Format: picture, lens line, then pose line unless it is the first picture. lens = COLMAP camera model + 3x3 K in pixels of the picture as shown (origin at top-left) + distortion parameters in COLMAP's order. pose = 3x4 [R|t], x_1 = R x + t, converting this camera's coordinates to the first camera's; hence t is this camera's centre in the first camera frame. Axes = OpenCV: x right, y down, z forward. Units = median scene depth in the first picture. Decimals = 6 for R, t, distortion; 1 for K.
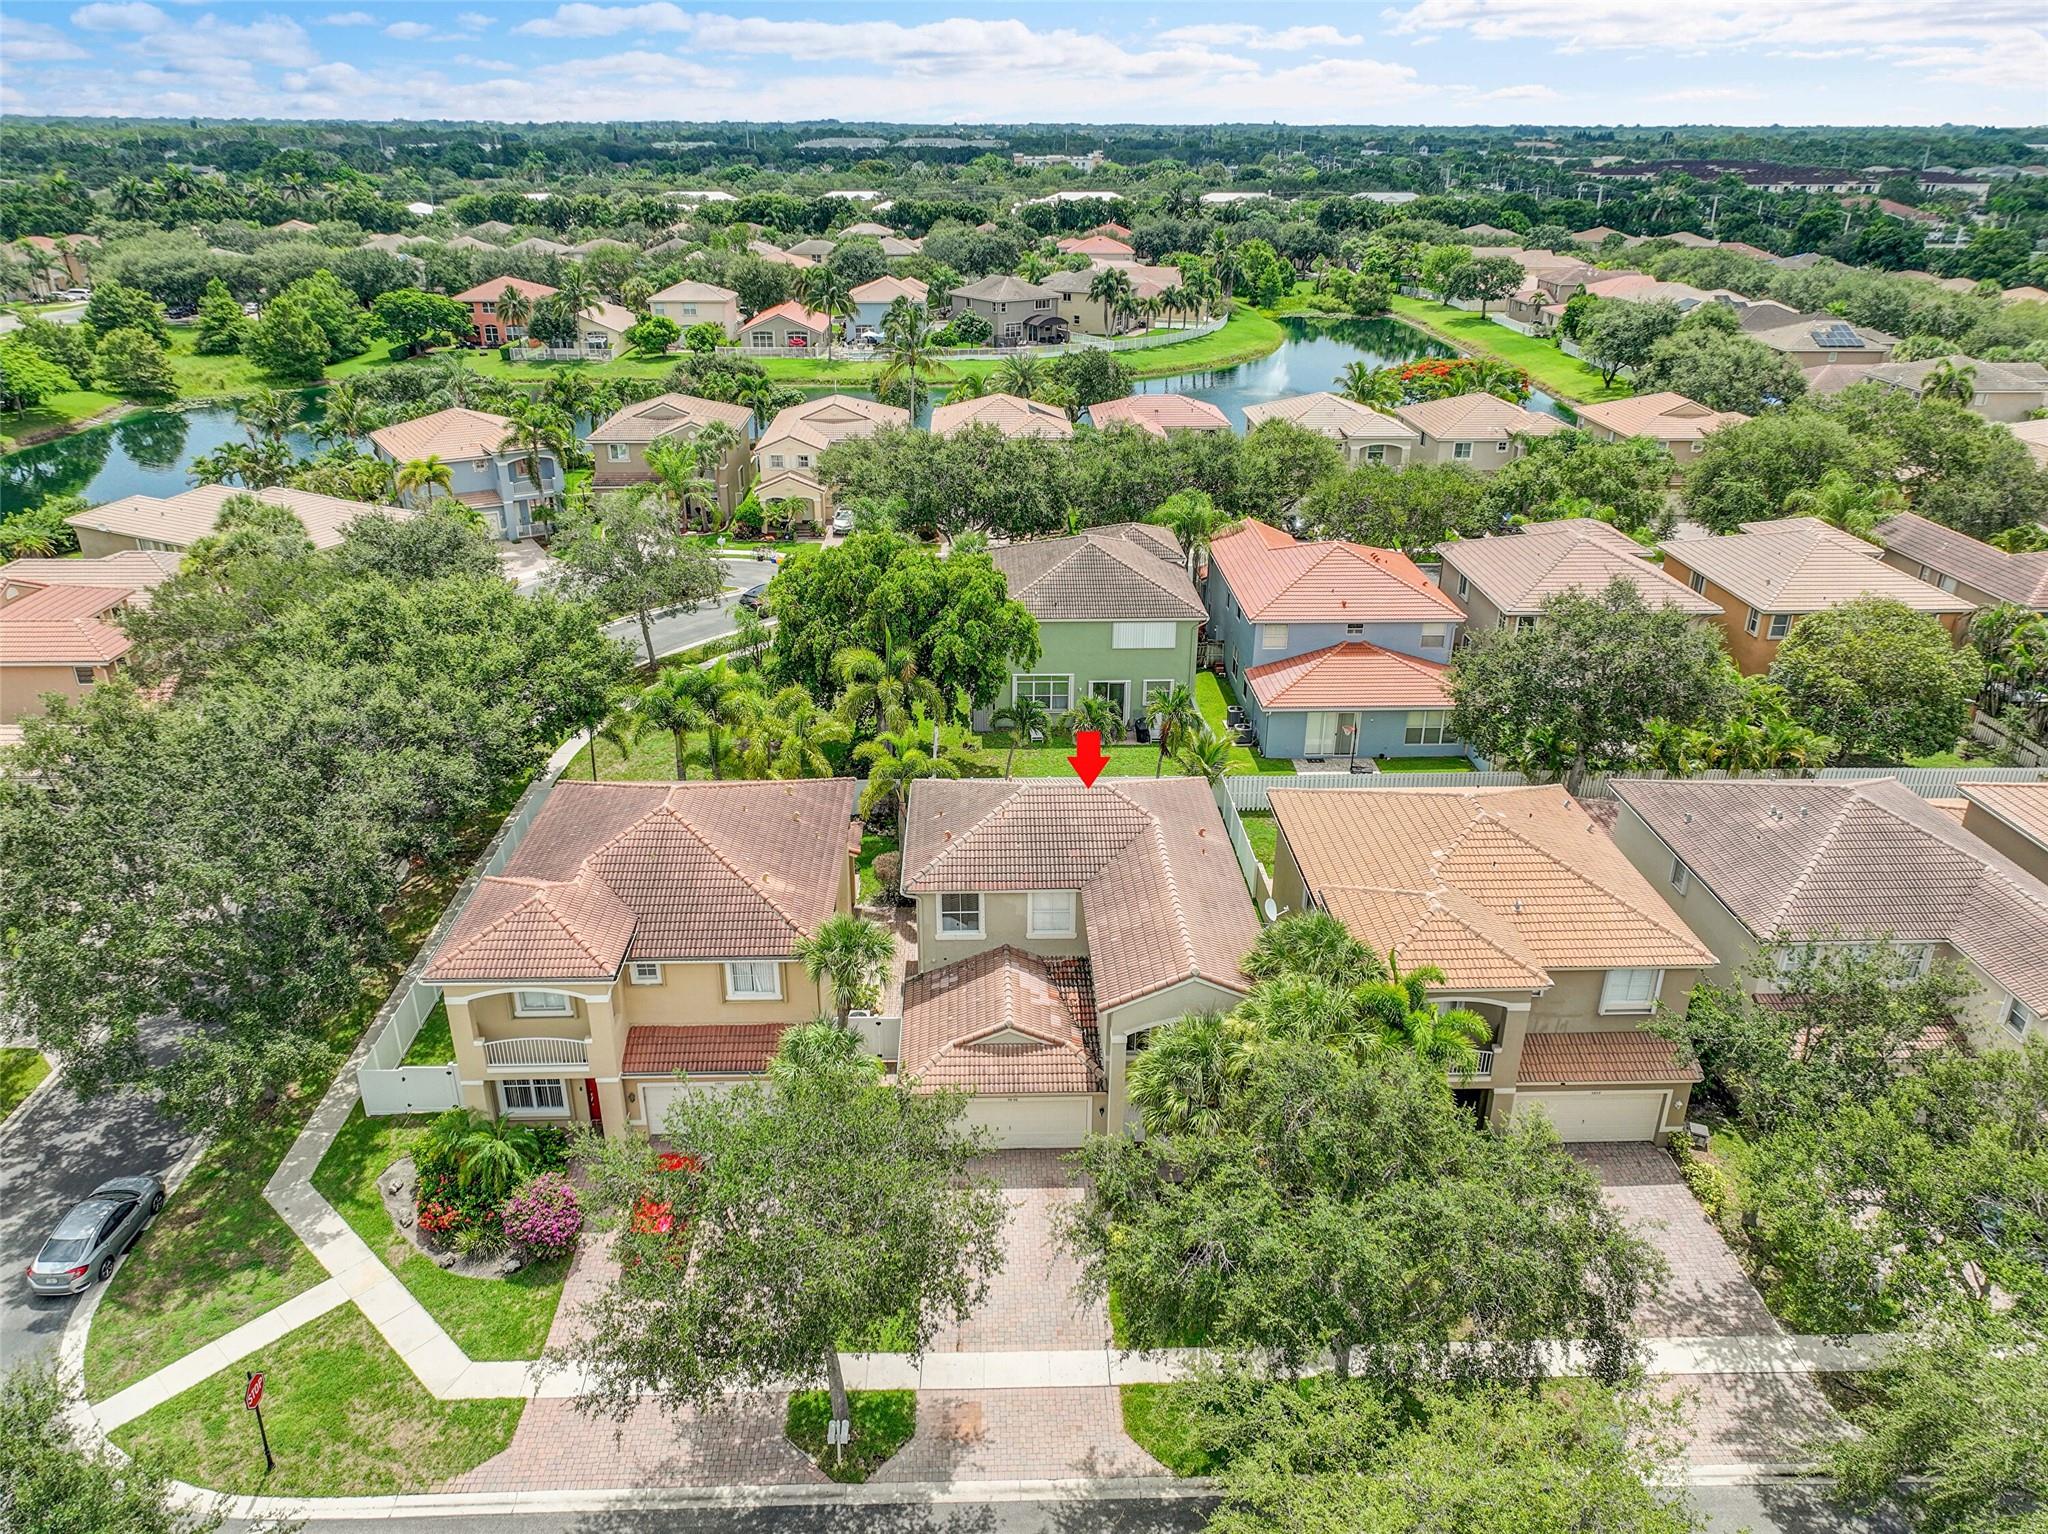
lens RADIAL K [[1436.8, 0, 1024.0], [0, 1436.8, 767.0], [0, 0, 1]] dist [0.003432, 0.011372]
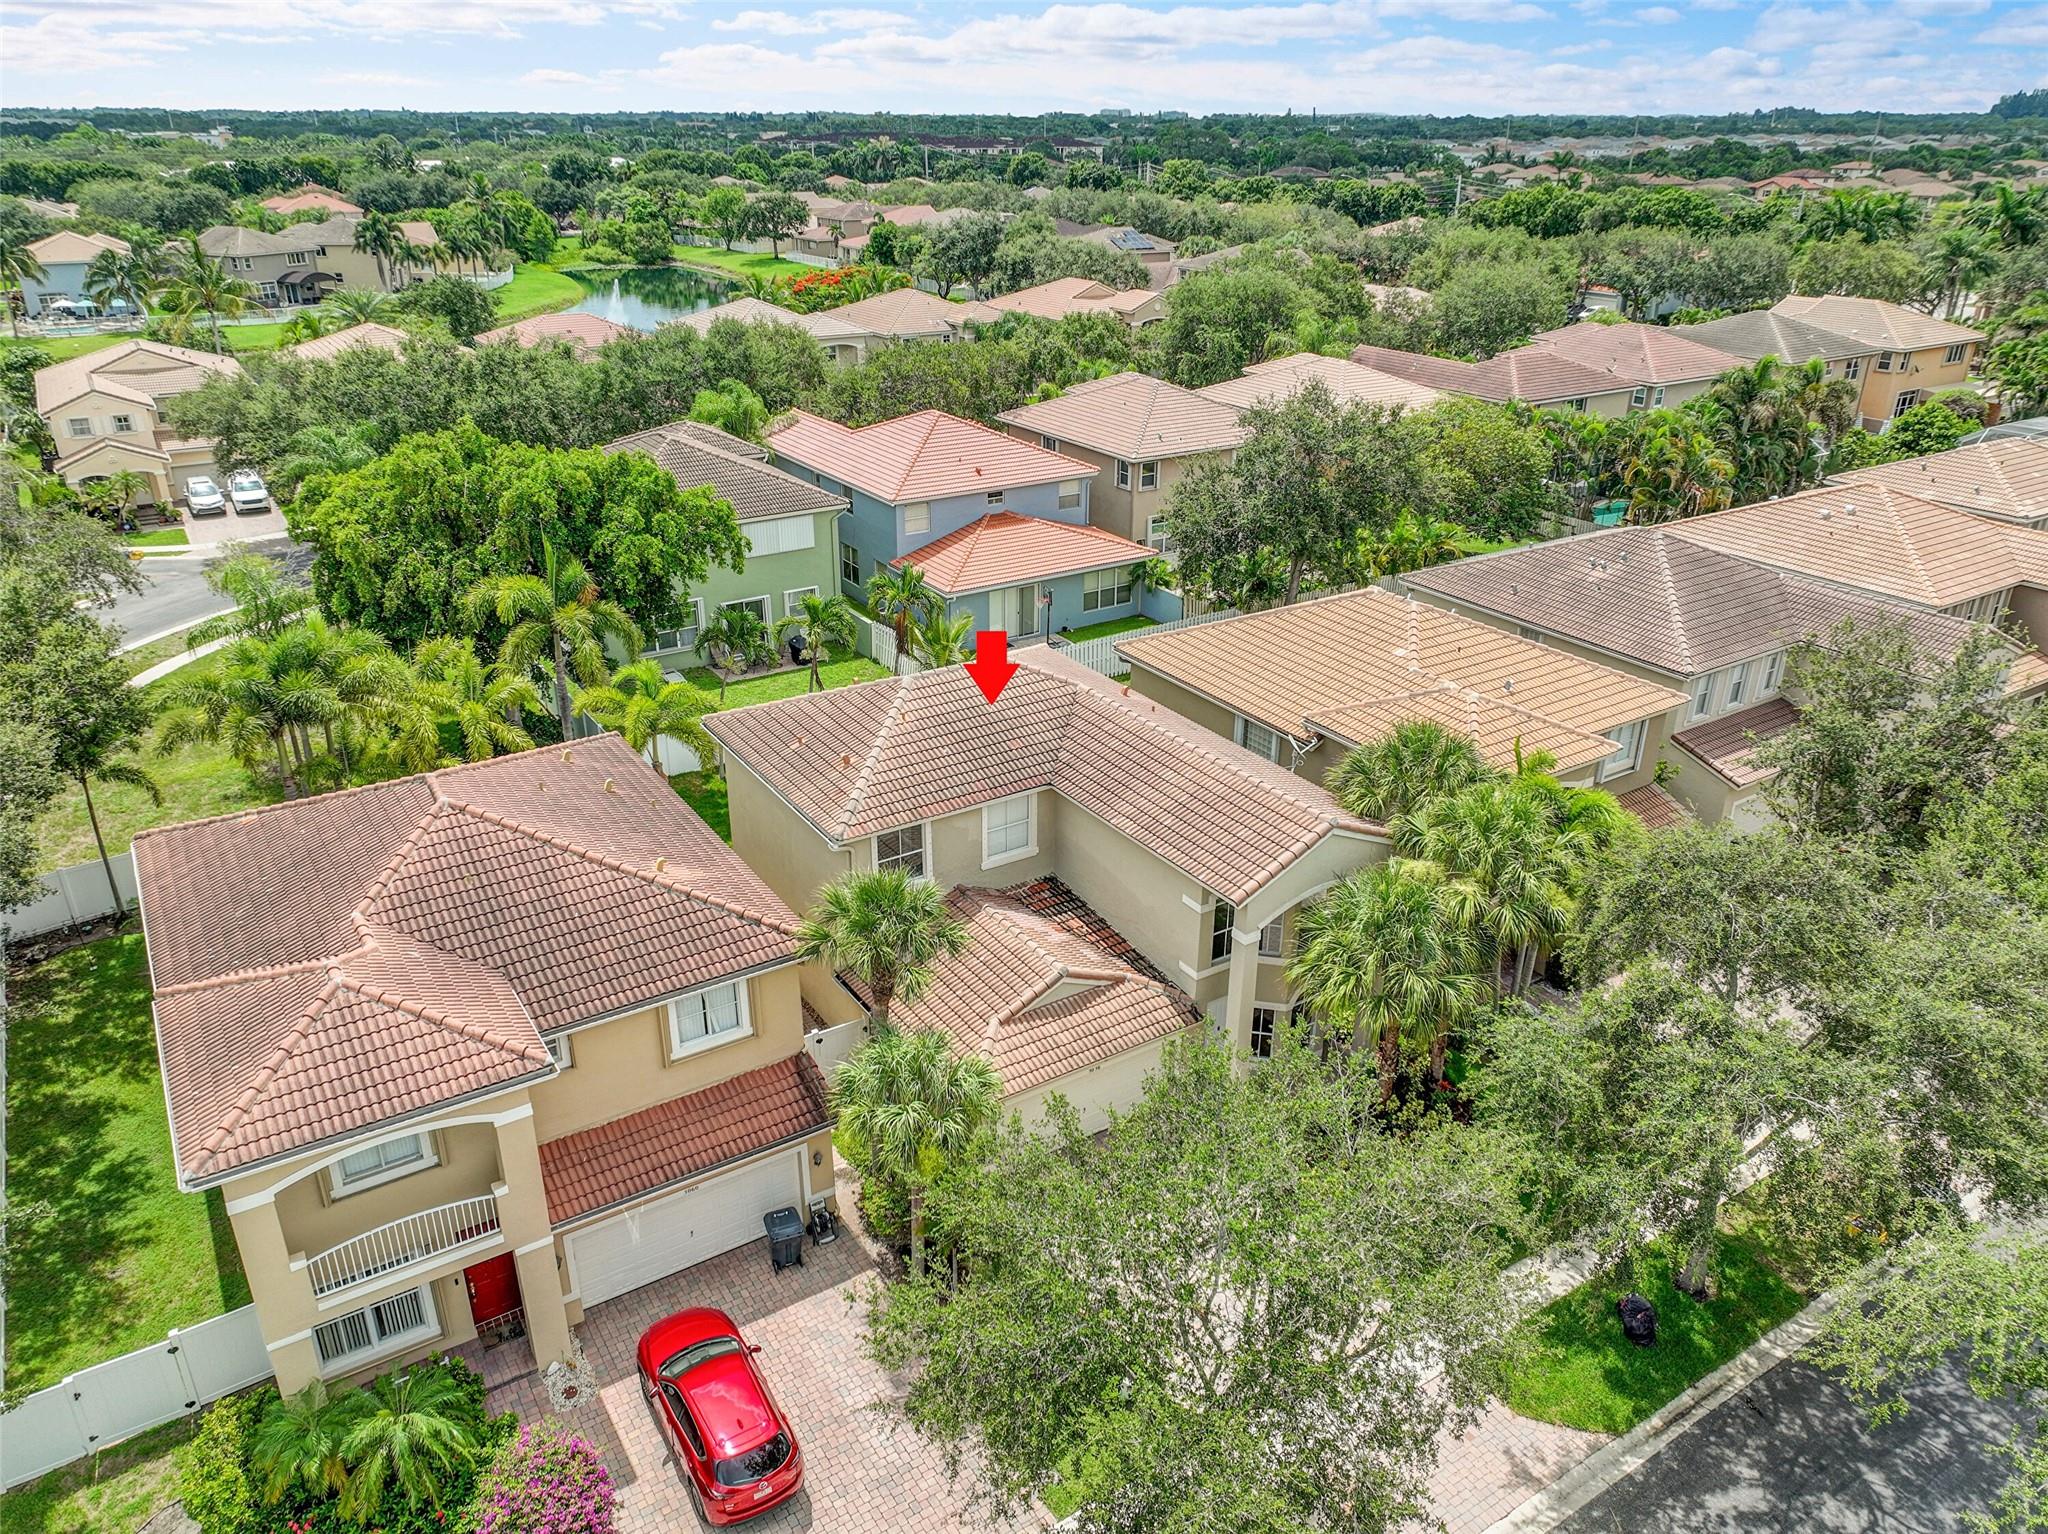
lens RADIAL K [[1436.8, 0, 1024.0], [0, 1436.8, 767.0], [0, 0, 1]] dist [0.003432, 0.011372]
pose [[0.860469, -0.213161, 0.462770, -0.226562], [0.210332, 0.975883, 0.058423, 0.020558], [-0.464063, 0.047064, 0.884551, 0.238548]]
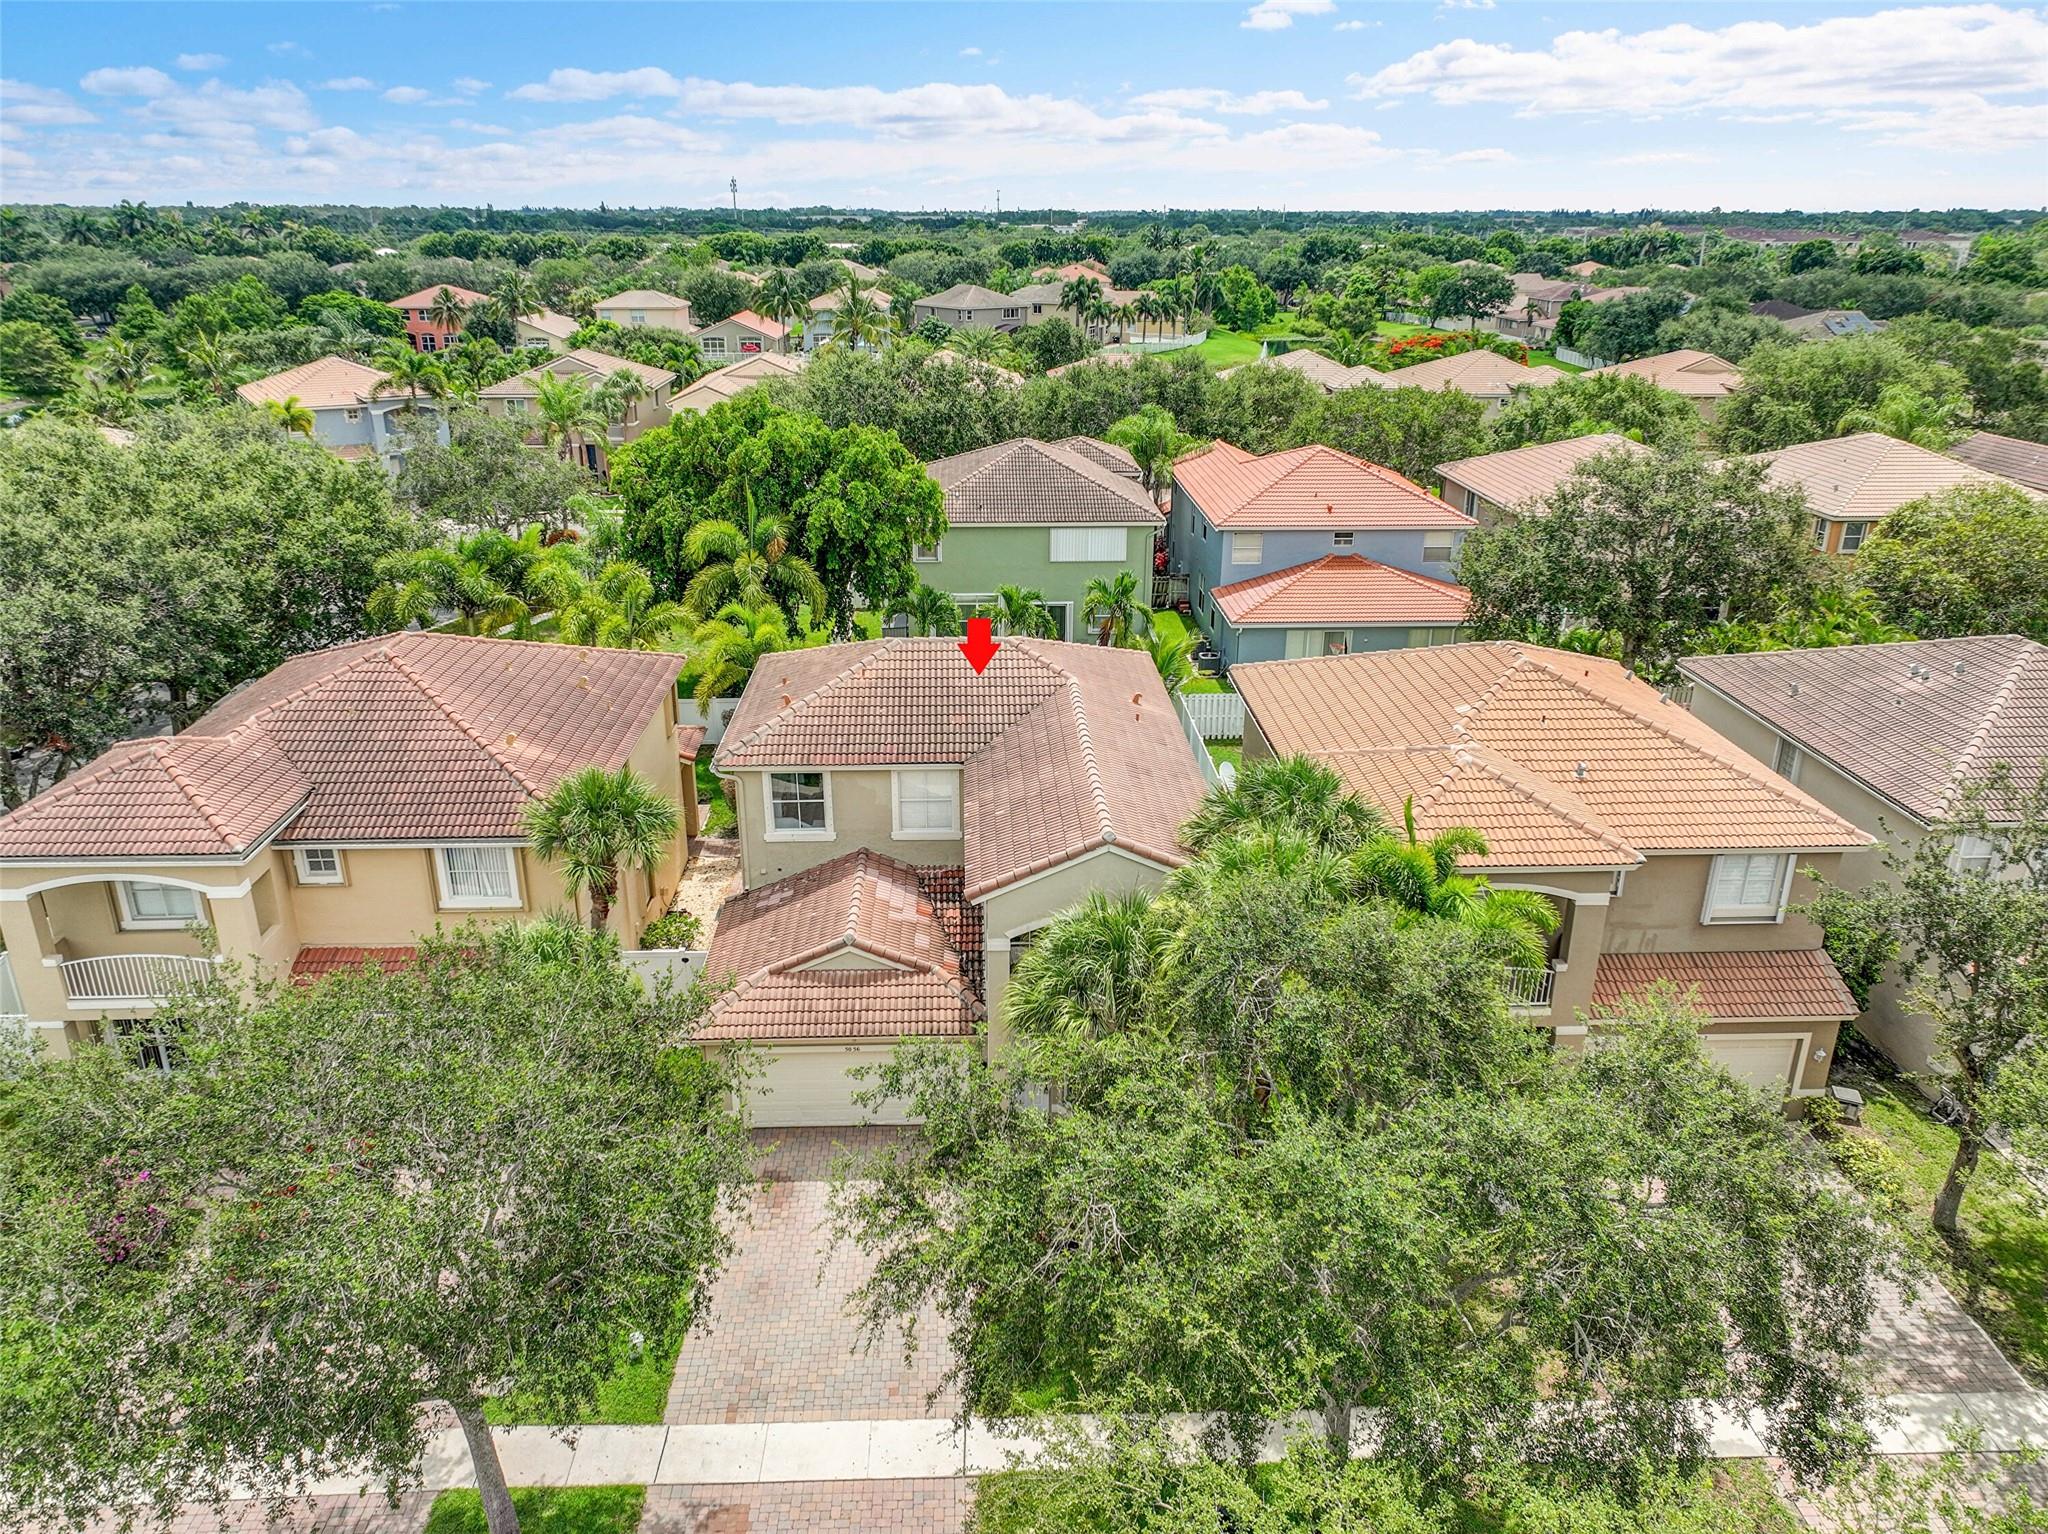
lens RADIAL K [[1436.8, 0, 1024.0], [0, 1436.8, 767.0], [0, 0, 1]] dist [0.003432, 0.011372]
pose [[0.999977, -0.003020, 0.006123, 0.045969], [0.003340, 0.998589, -0.053002, 0.088137], [-0.005954, 0.053021, 0.998576, 0.203586]]
